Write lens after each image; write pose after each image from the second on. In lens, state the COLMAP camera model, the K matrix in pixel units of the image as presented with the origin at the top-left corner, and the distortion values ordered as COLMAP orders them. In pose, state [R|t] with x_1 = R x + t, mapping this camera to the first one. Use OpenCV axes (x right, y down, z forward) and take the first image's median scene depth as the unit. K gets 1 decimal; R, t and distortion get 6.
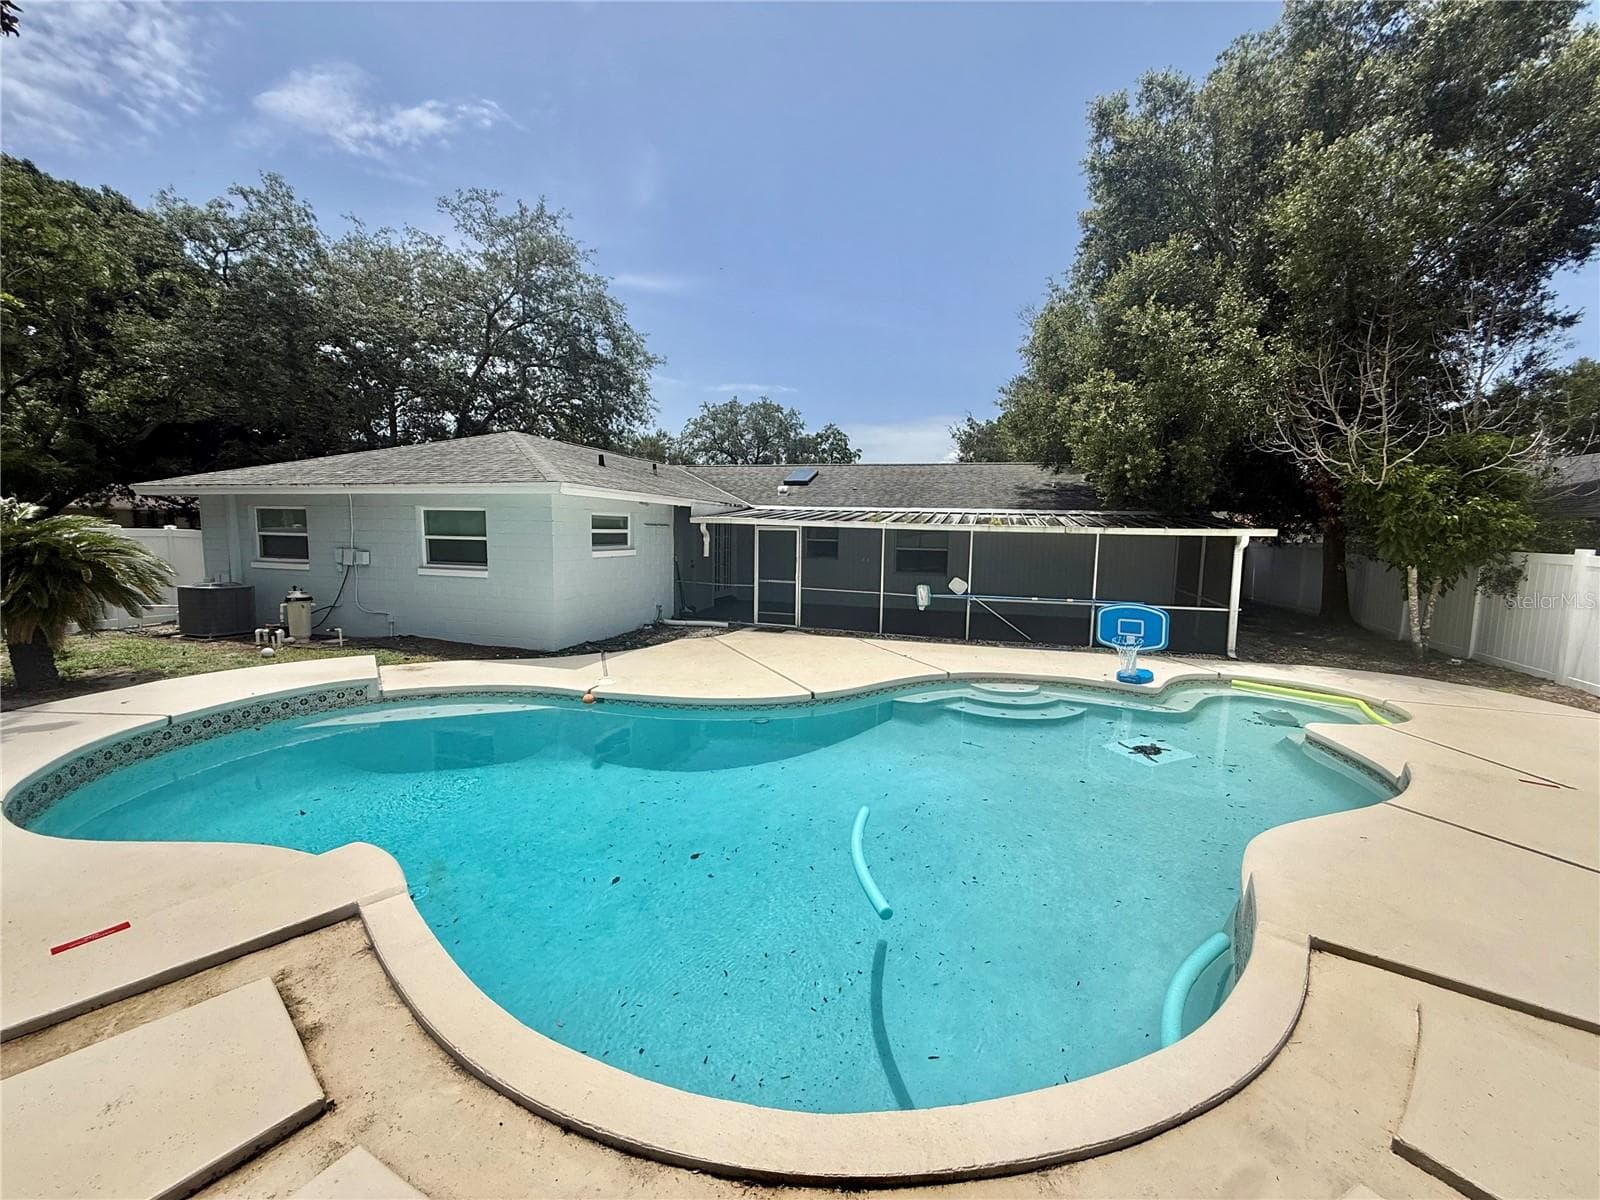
lens RADIAL K [[644.1, 0, 798.4], [0, 644.1, 593.4], [0, 0, 1]] dist [0.000394, 0.000113]
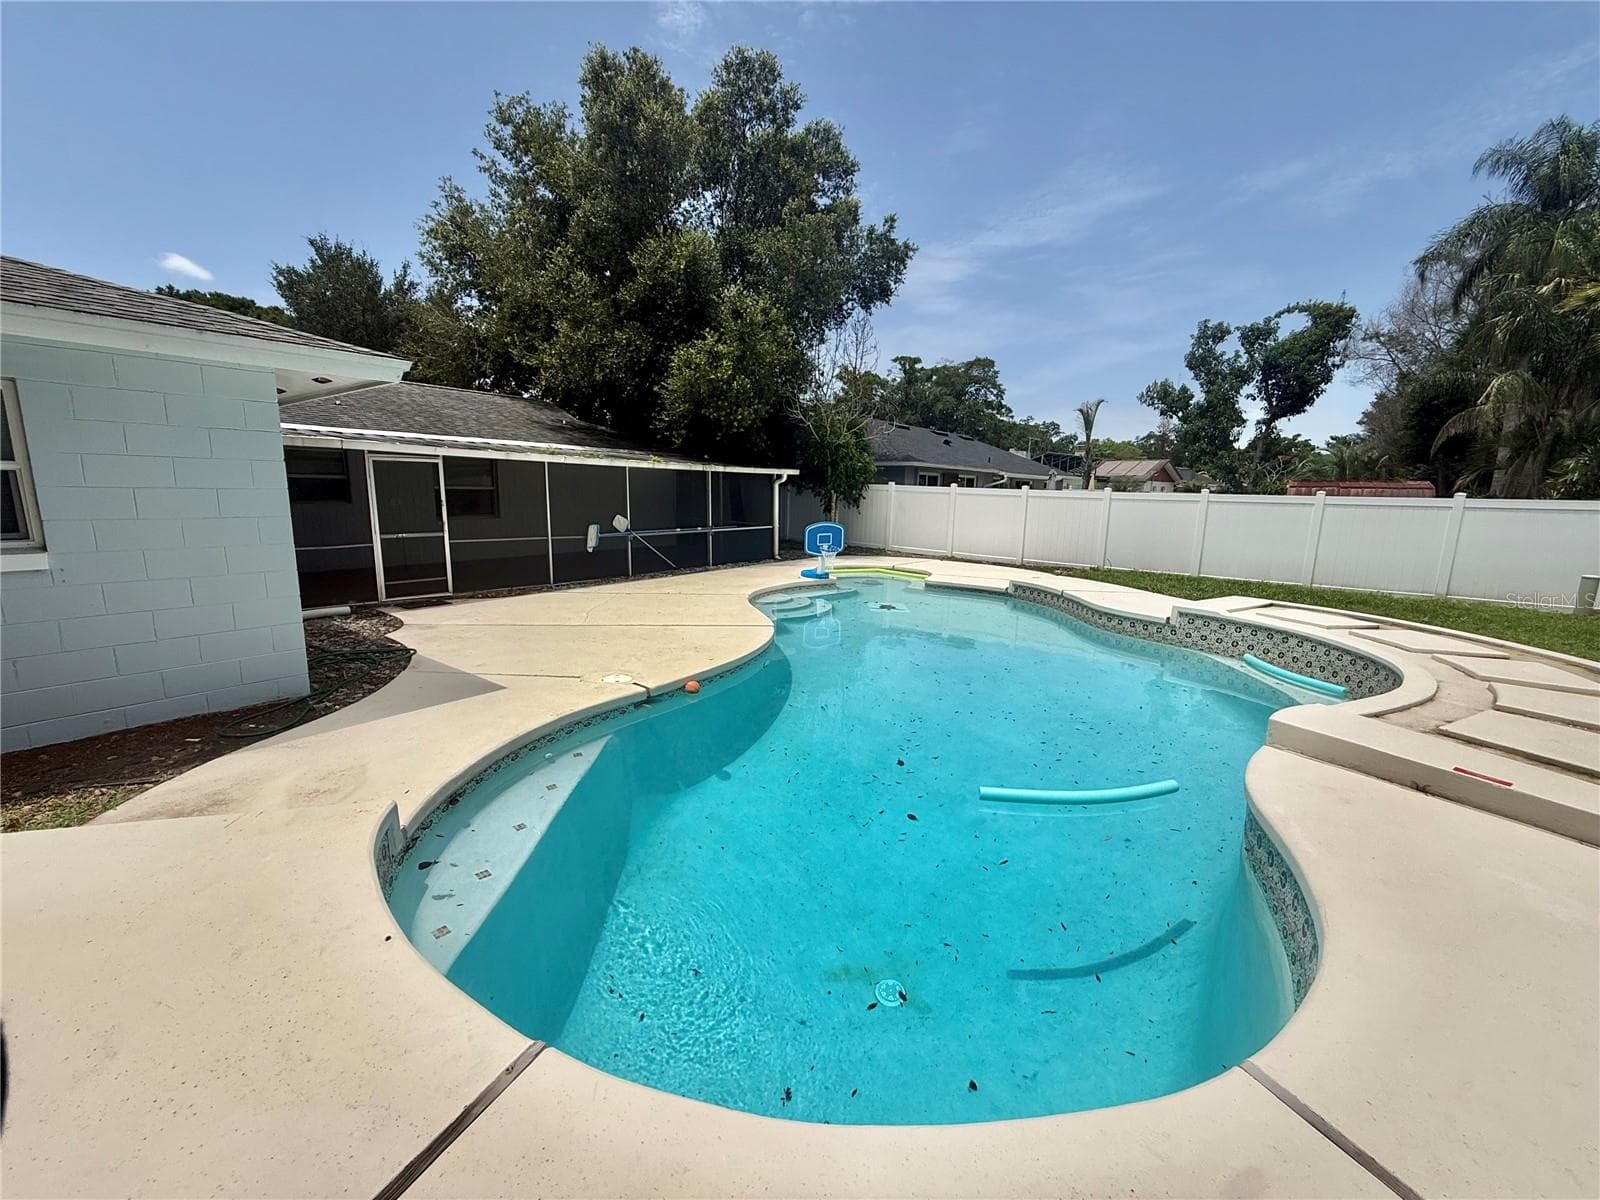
lens RADIAL K [[639.9, 0, 800.0], [0, 639.9, 600.0], [0, 0, 1]] dist [0.000666, 0.000039]
pose [[0.367659, -0.172283, 0.913863, -0.618081], [0.079263, 0.984919, 0.153790, -0.027146], [-0.926577, 0.015893, 0.375770, 0.408237]]
